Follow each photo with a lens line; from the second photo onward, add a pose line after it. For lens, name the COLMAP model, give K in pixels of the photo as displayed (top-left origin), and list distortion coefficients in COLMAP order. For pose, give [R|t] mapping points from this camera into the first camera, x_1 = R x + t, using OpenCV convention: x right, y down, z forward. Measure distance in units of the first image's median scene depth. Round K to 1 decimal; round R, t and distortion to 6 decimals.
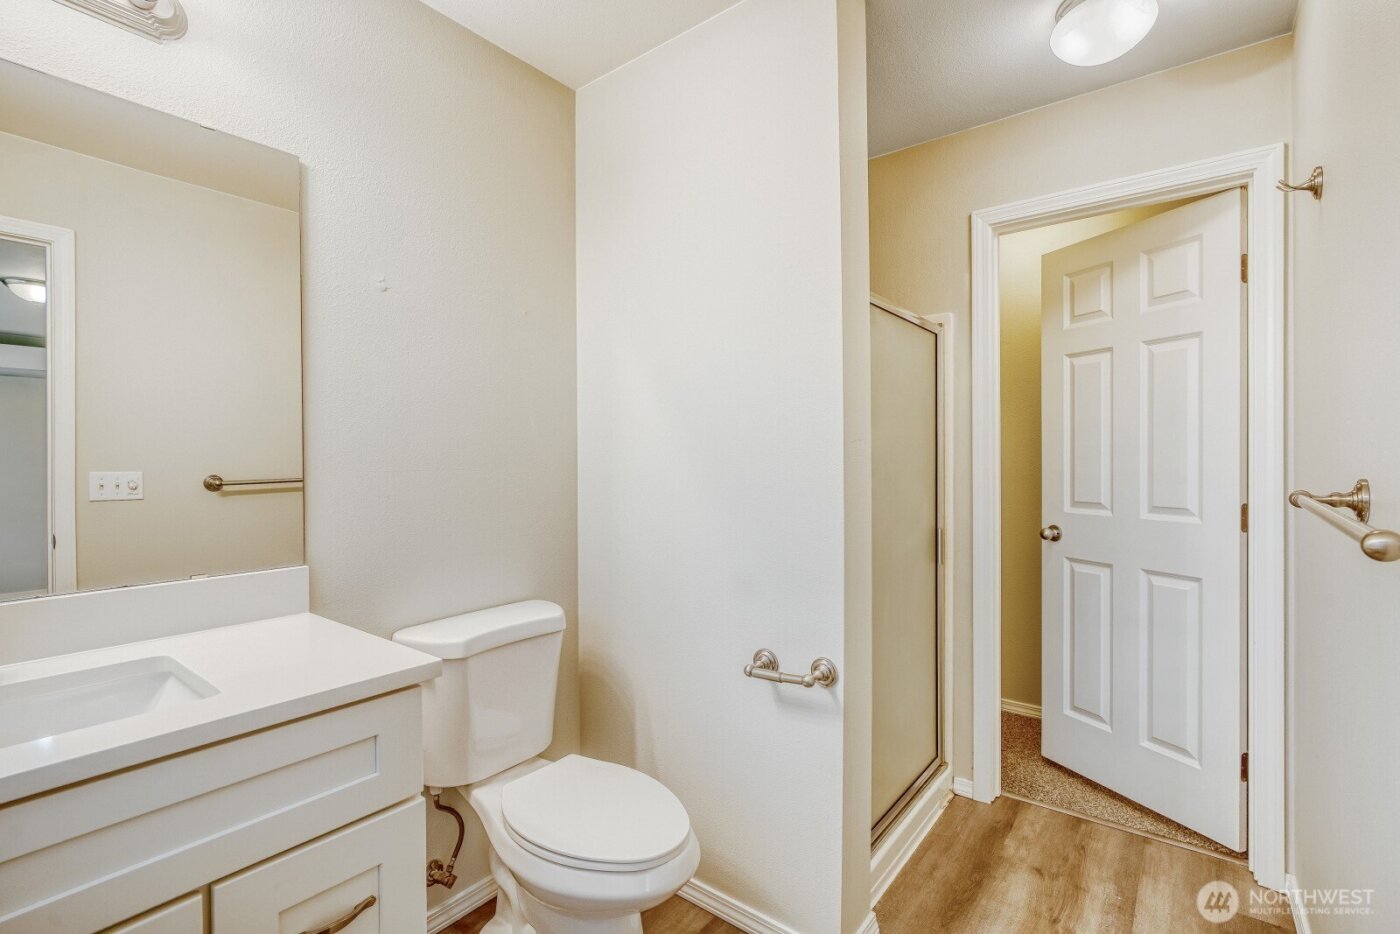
lens RADIAL K [[646.4, 0, 700.0], [0, 646.4, 467.0], [0, 0, 1]] dist [-0.000570, -0.000114]
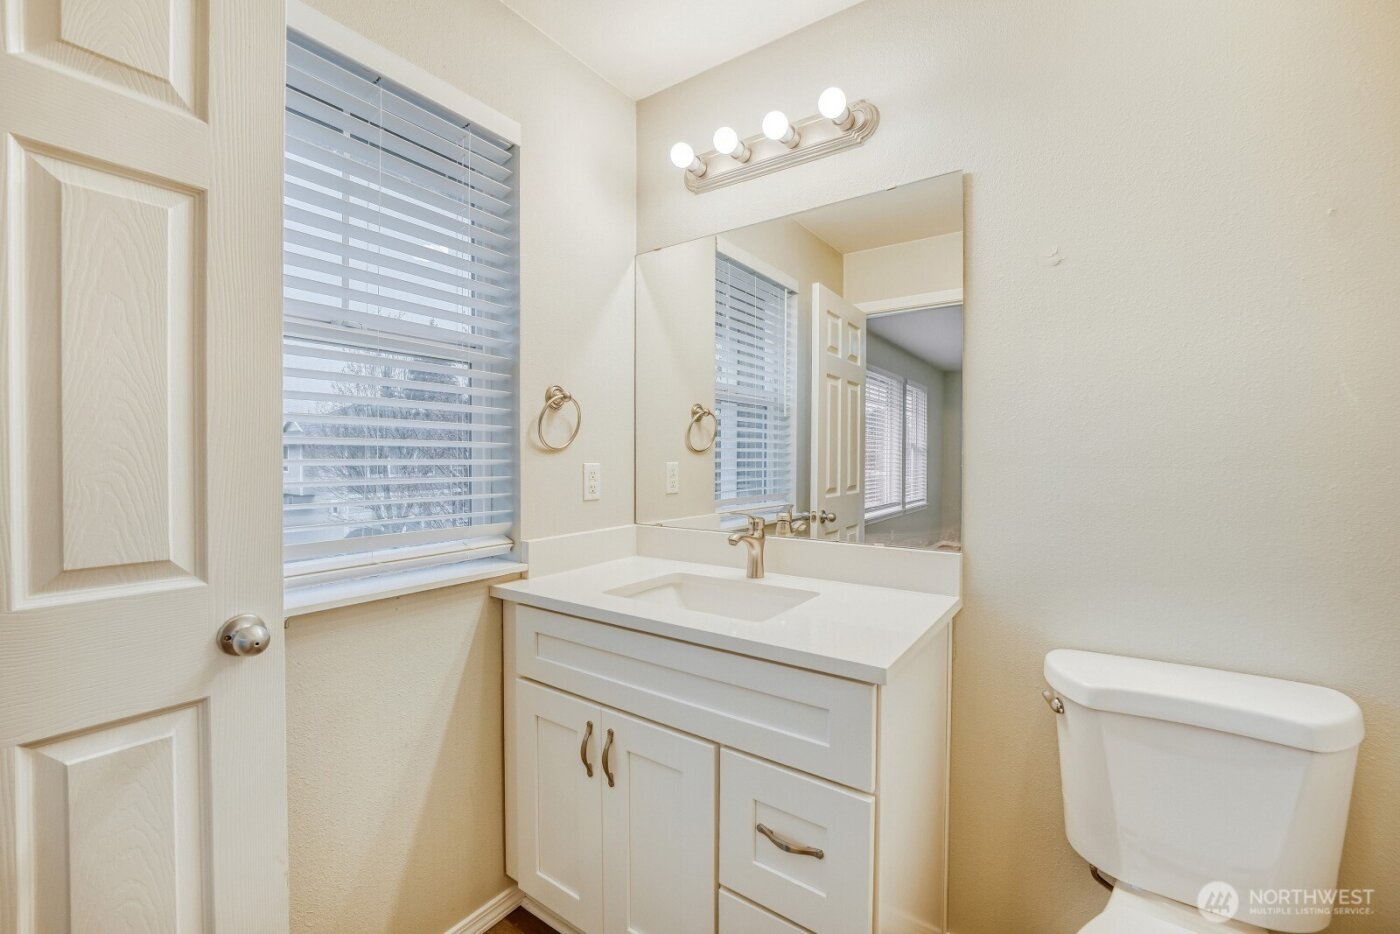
lens RADIAL K [[577.7, 0, 700.0], [0, 577.7, 467.0], [0, 0, 1]] dist [0.000027, -0.000054]
pose [[0.057233, 0.030237, -0.997903, 0.315349], [-0.011813, 0.999492, 0.029608, -0.012929], [0.998291, 0.010094, 0.057561, 0.517096]]
